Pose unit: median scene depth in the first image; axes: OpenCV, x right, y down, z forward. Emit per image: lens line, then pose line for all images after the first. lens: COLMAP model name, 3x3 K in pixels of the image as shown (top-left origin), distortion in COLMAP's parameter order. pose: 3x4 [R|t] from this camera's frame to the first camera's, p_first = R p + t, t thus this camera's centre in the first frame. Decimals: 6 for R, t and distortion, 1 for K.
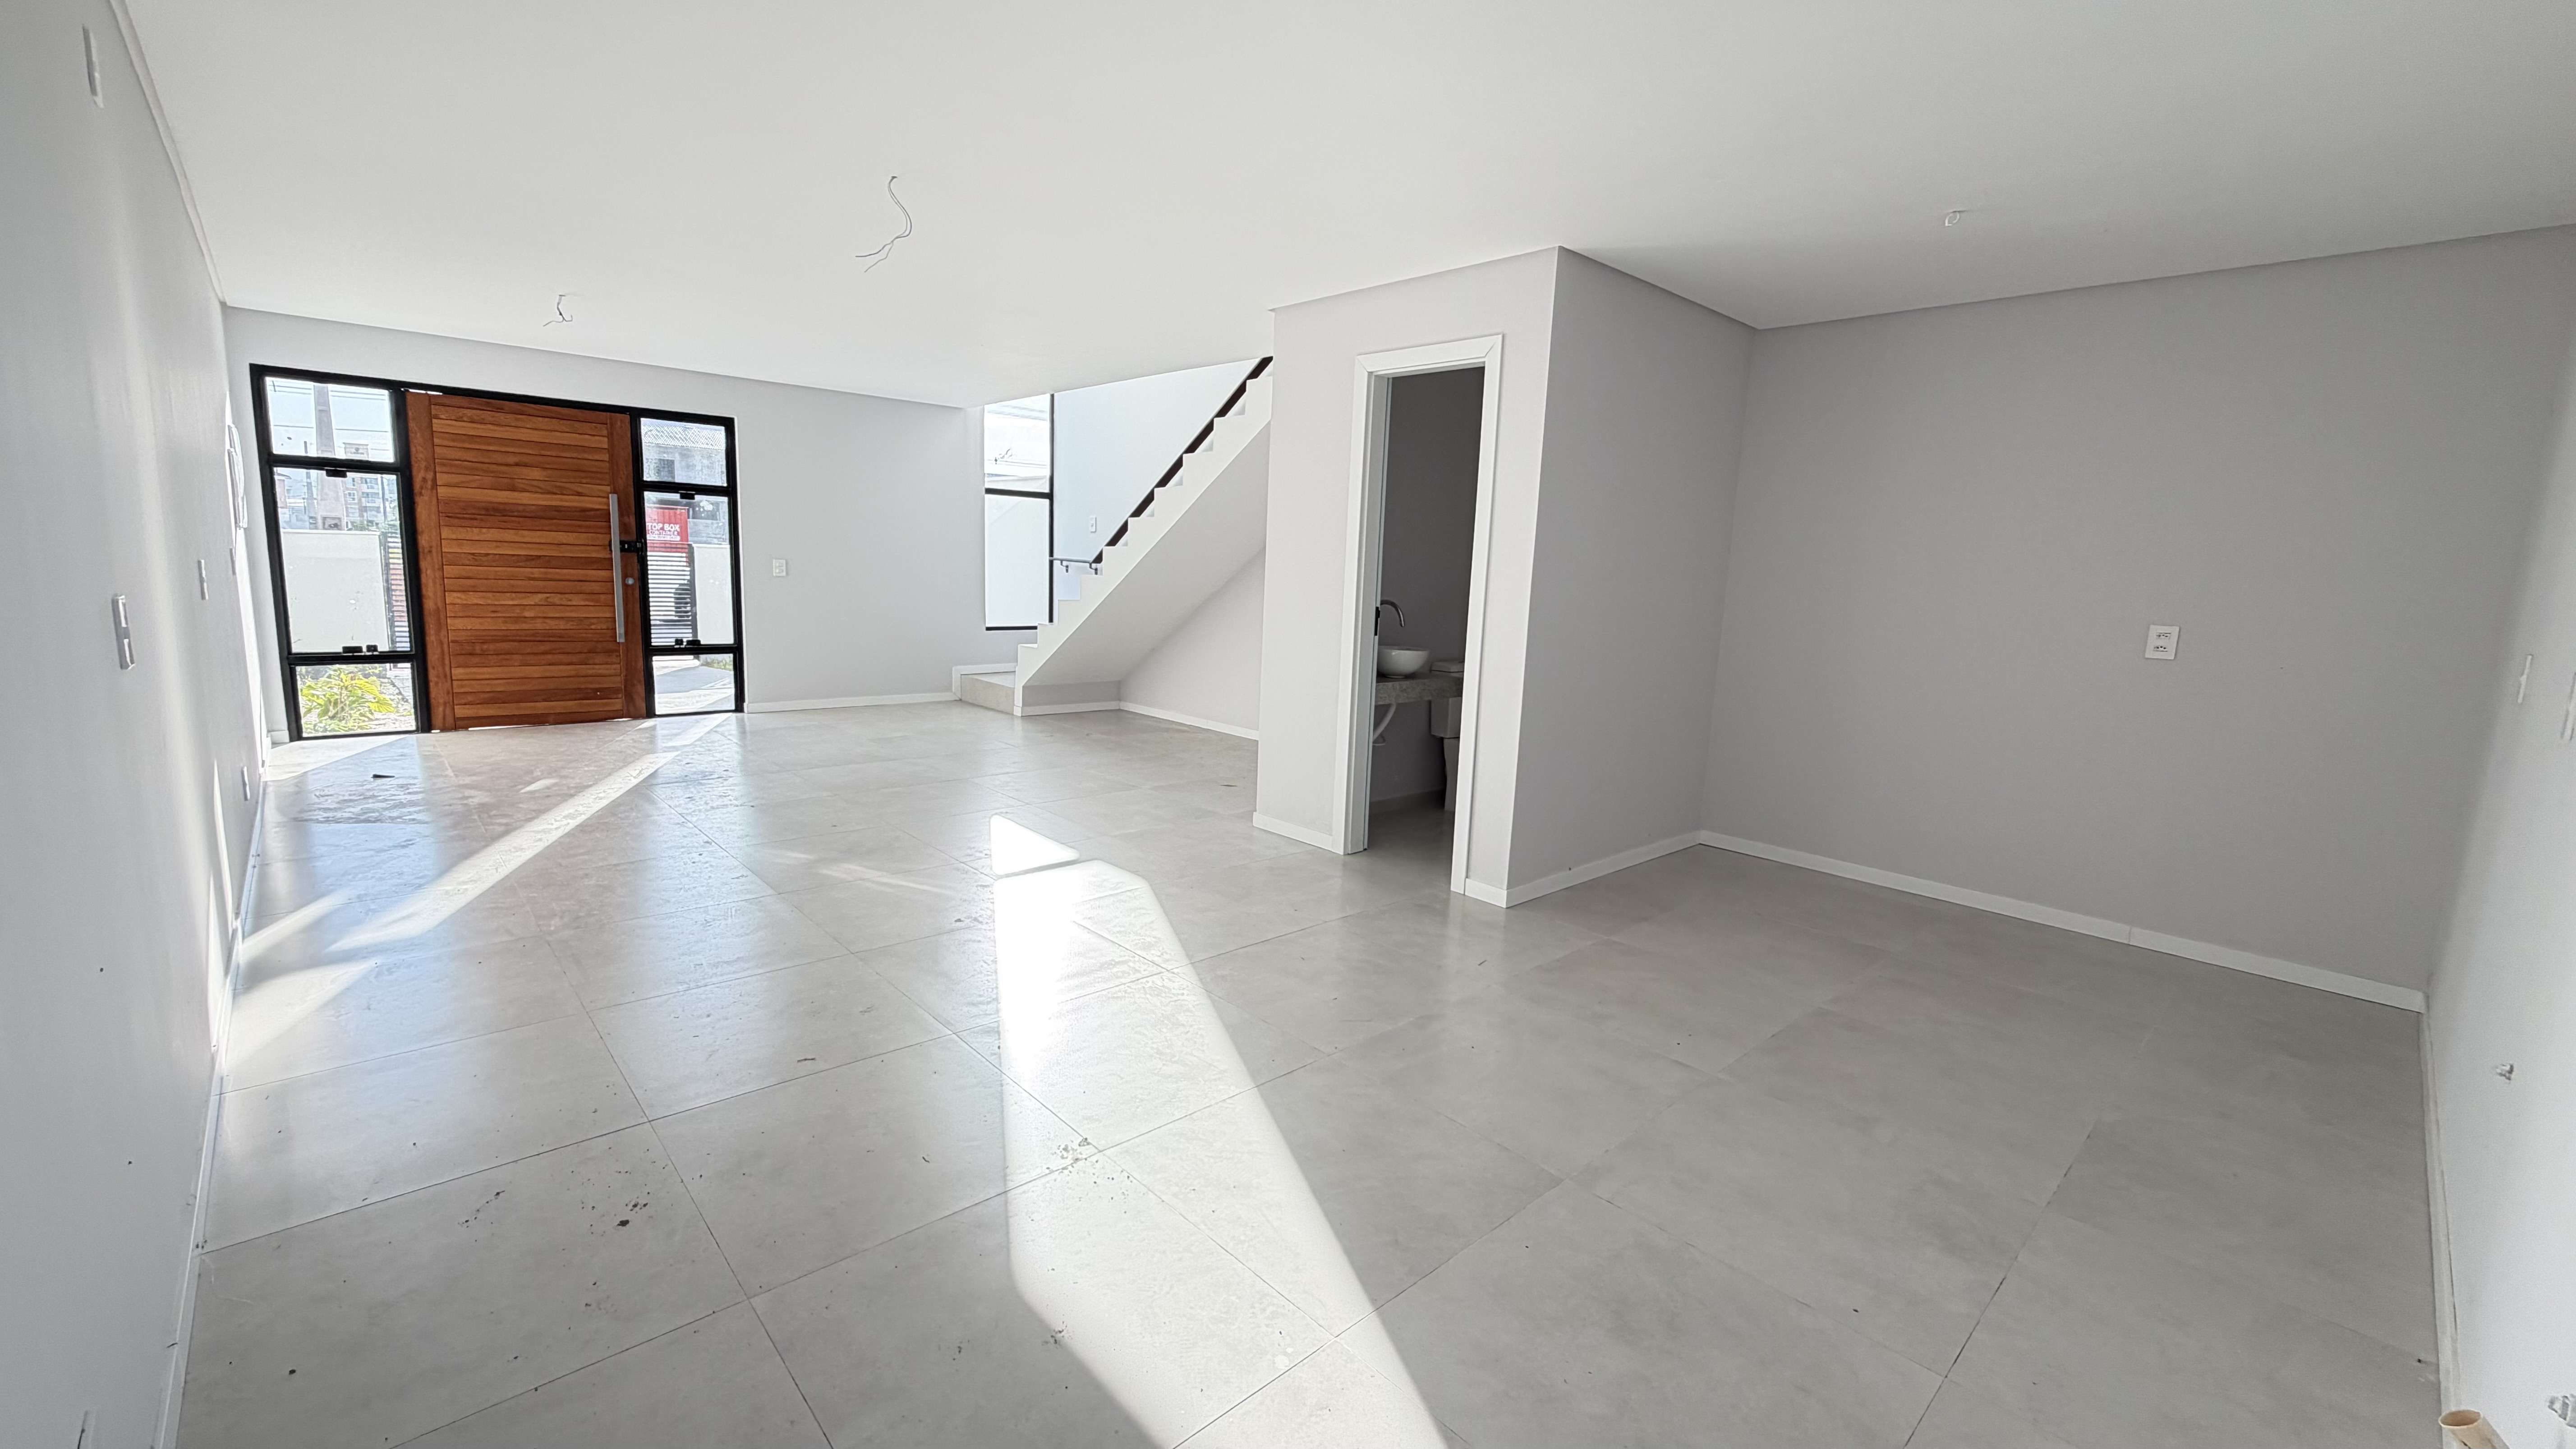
lens RADIAL K [[1029.9, 0, 1280.5], [0, 1029.9, 719.8], [0, 0, 1]] dist [-0.000399, -0.000120]
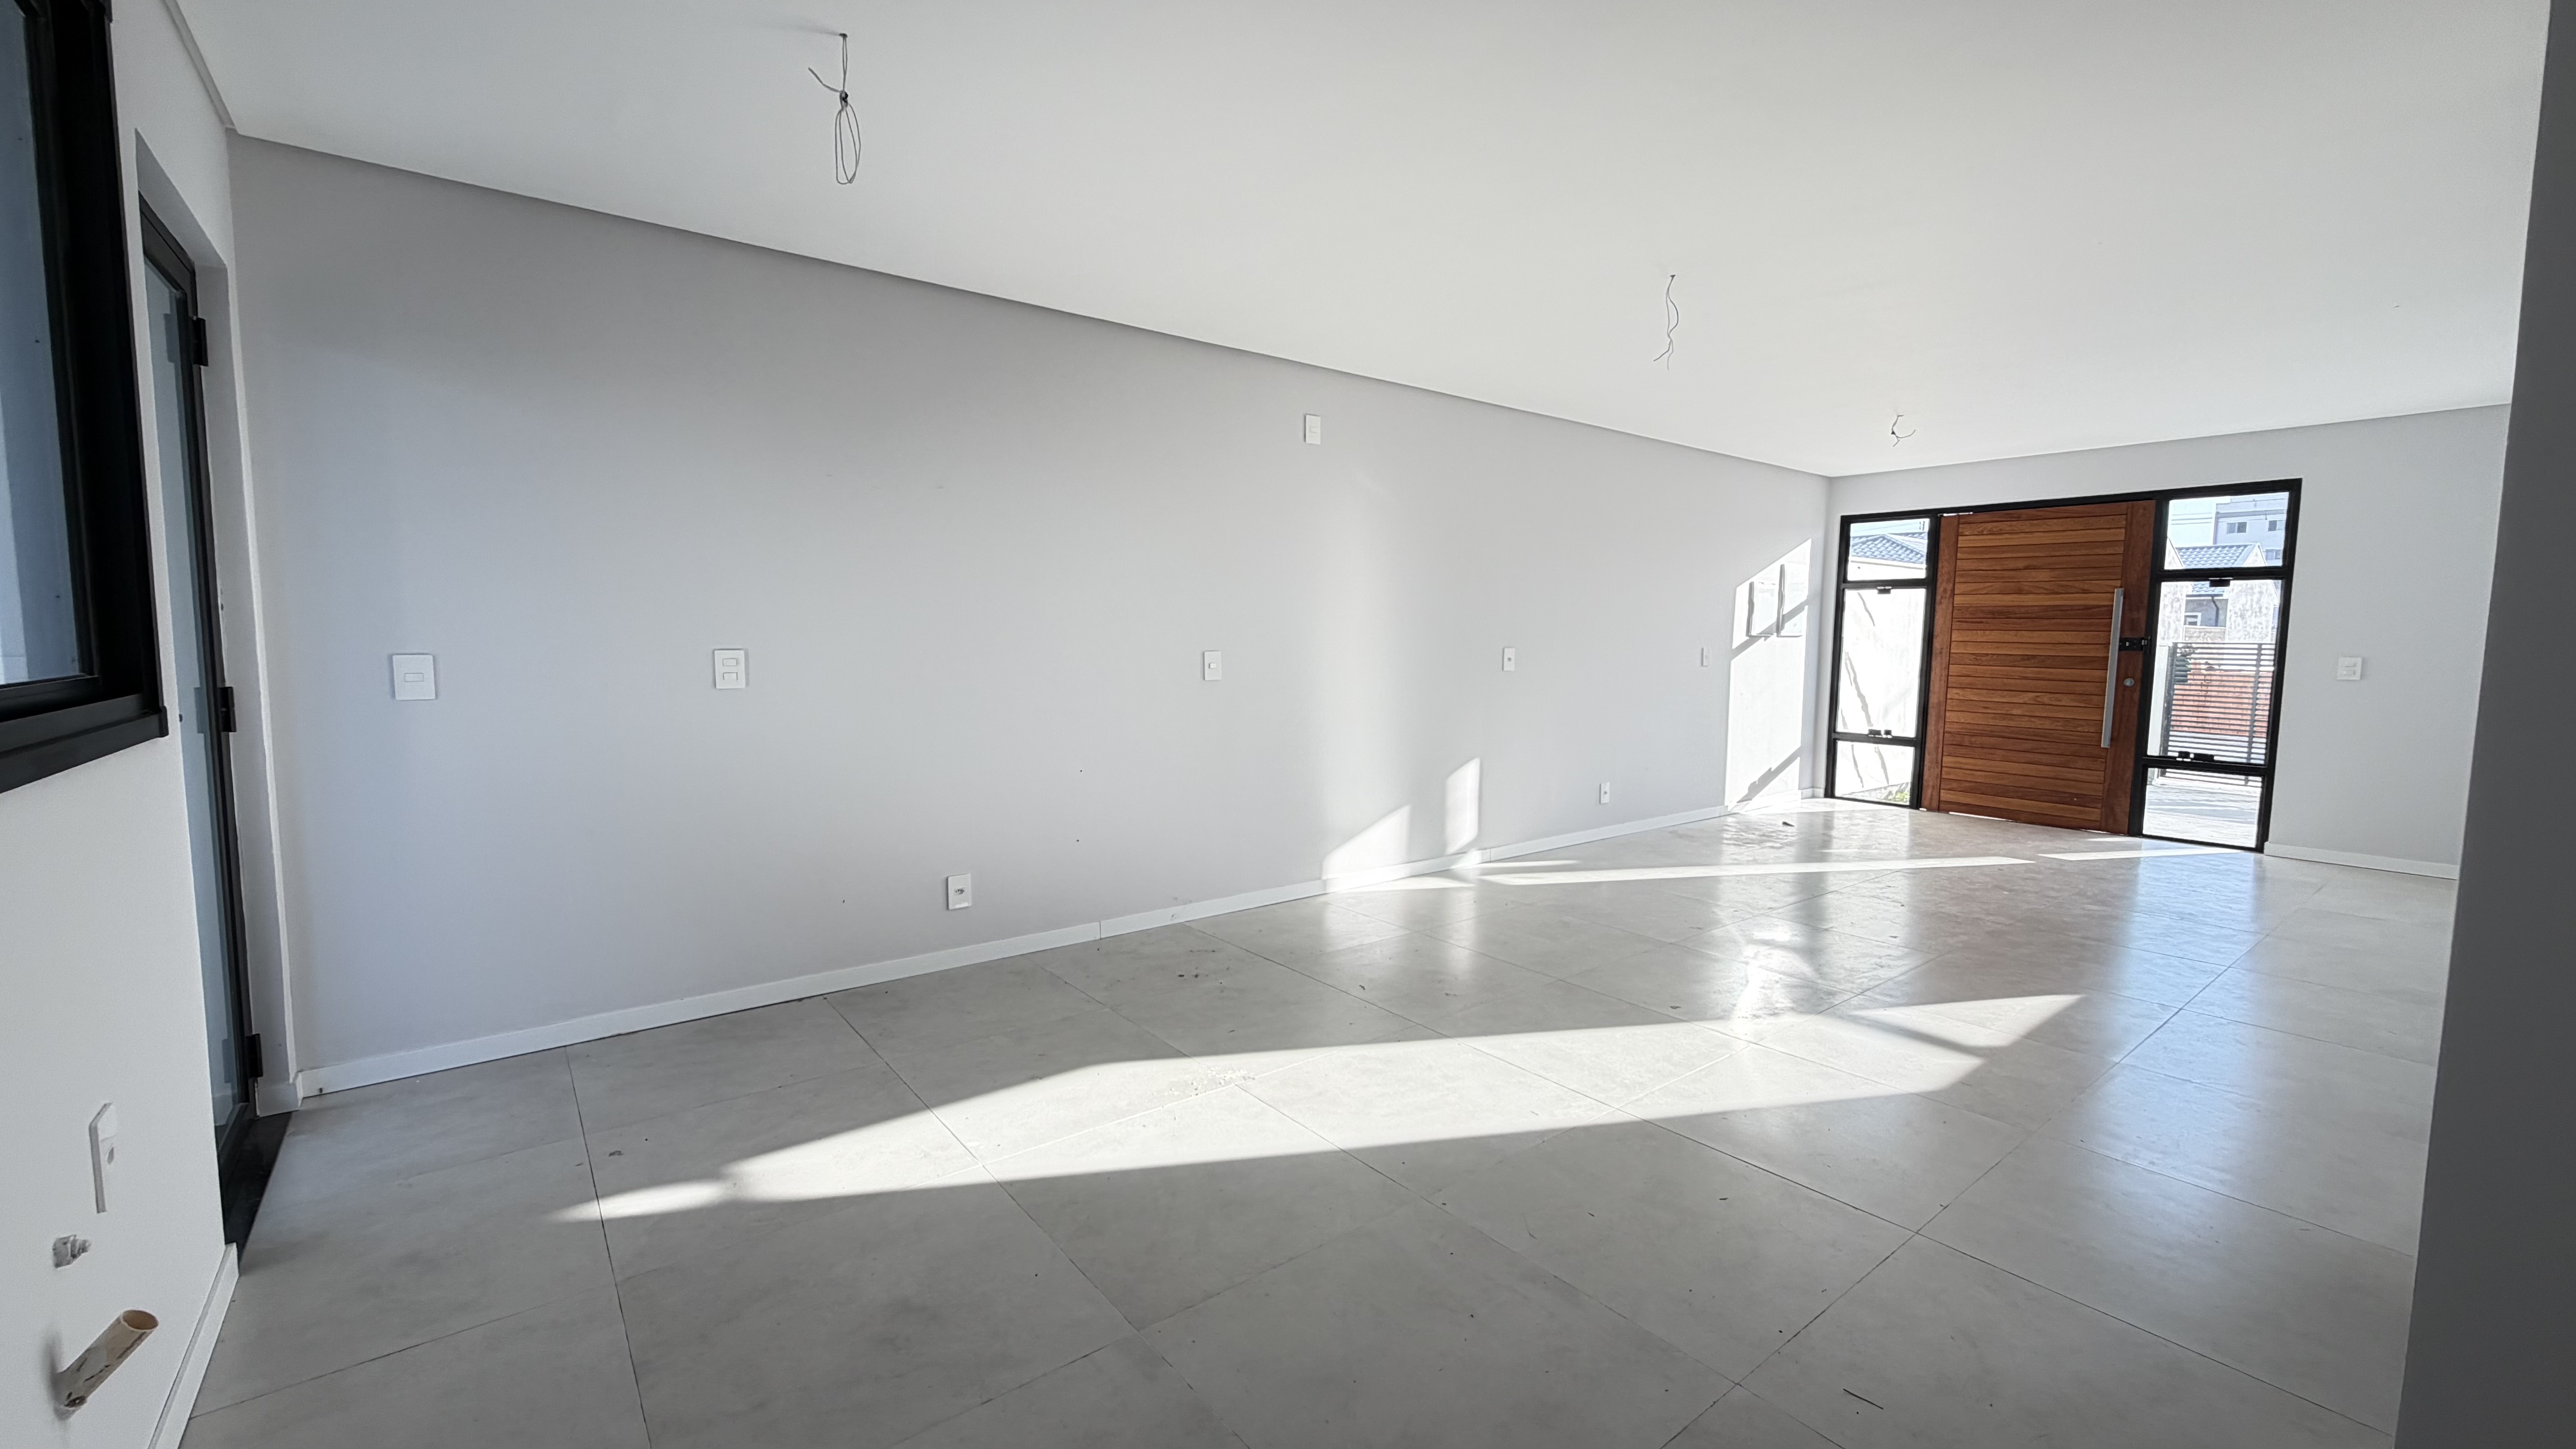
lens RADIAL K [[1029.9, 0, 1280.5], [0, 1029.9, 719.8], [0, 0, 1]] dist [-0.000399, -0.000120]
pose [[-0.084675, 0.042192, -0.995515, 0.352661], [-0.164176, 0.984857, 0.055705, -0.031980], [0.982790, 0.168157, -0.076466, 0.362370]]
